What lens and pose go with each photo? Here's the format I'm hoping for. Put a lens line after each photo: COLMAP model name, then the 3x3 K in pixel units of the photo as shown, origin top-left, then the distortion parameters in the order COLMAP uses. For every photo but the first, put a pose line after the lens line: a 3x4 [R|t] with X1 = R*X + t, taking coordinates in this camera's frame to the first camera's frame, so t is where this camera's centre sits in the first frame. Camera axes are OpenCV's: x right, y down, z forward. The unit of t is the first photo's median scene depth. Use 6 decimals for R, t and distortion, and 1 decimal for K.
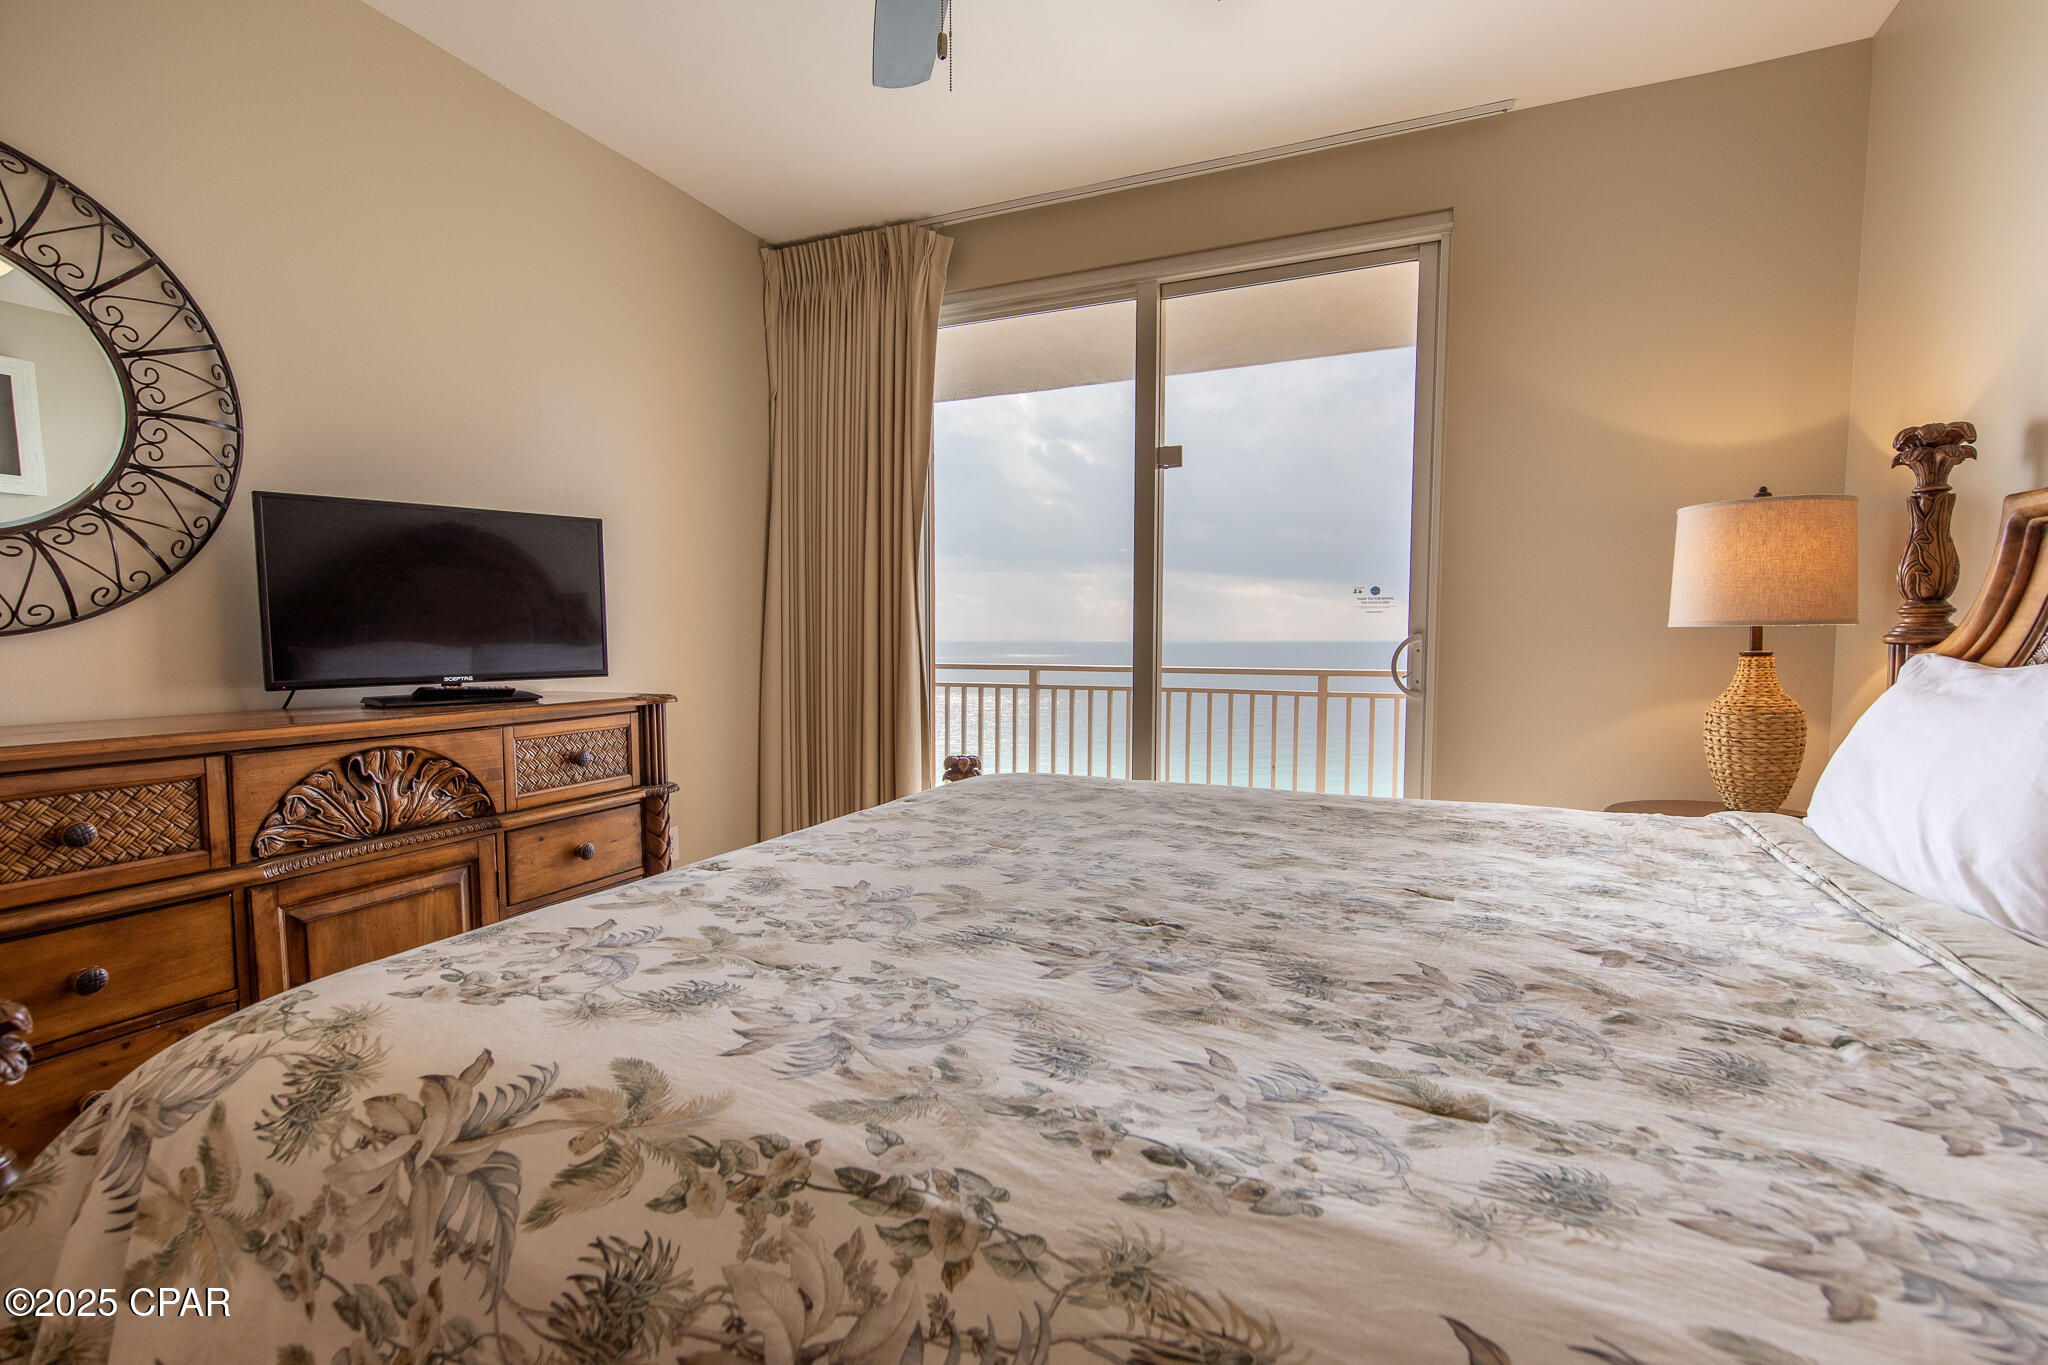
lens RADIAL K [[922.9, 0, 1024.0], [0, 922.9, 682.5], [0, 0, 1]] dist [0.002779, -0.000138]
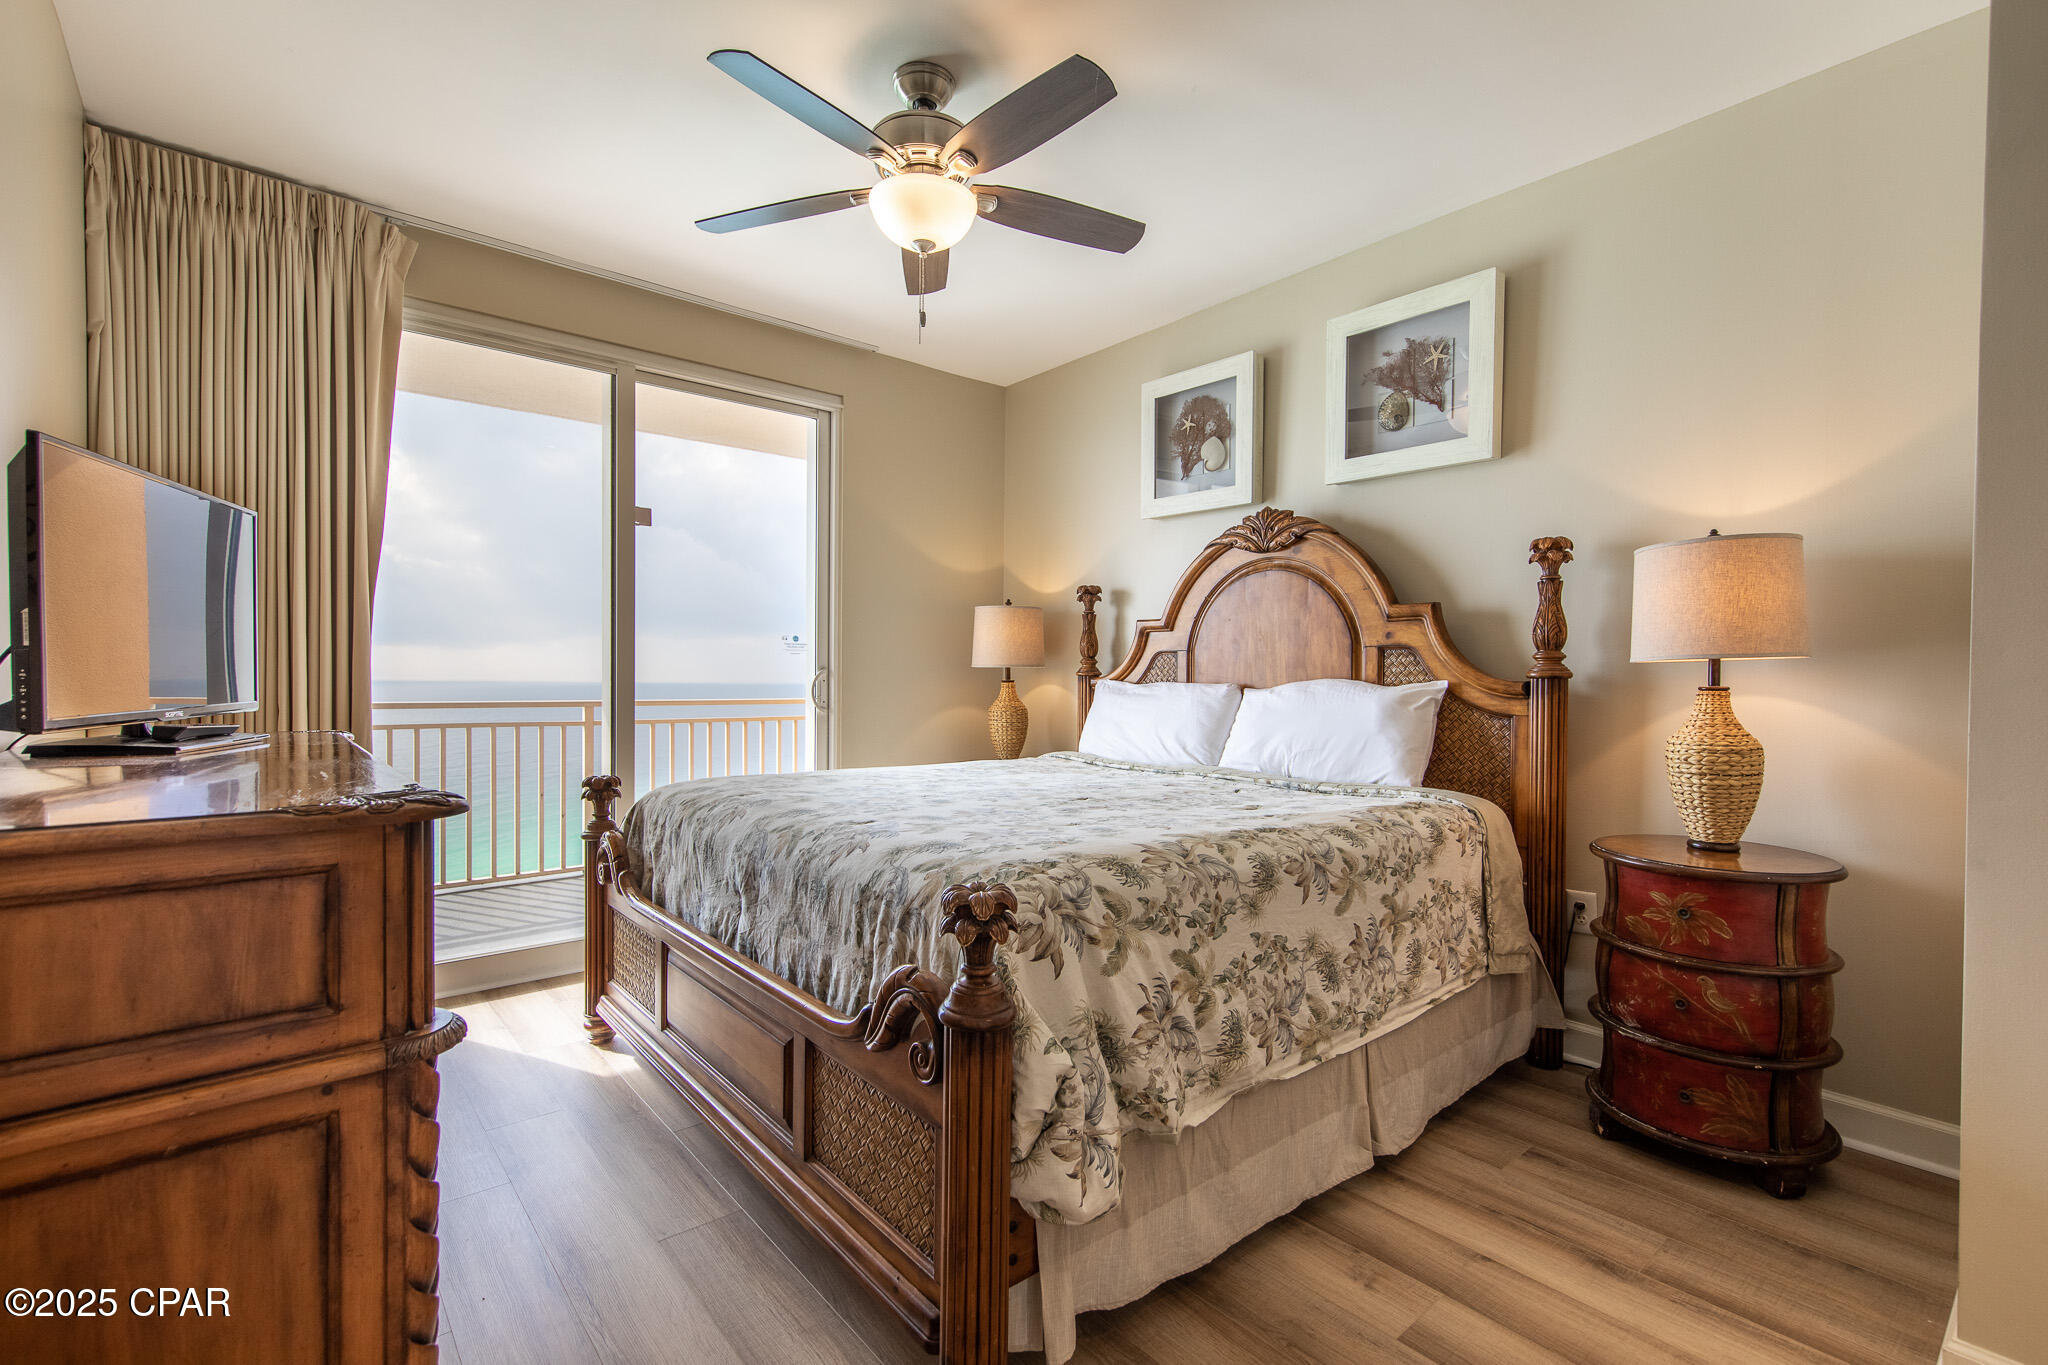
lens RADIAL K [[922.9, 0, 1024.0], [0, 922.9, 682.5], [0, 0, 1]] dist [0.002779, -0.000138]
pose [[0.444983, -0.000281, 0.895539, -0.991596], [0.039370, 0.999039, -0.019249, 0.012613], [-0.894673, 0.043823, 0.444567, 0.074814]]
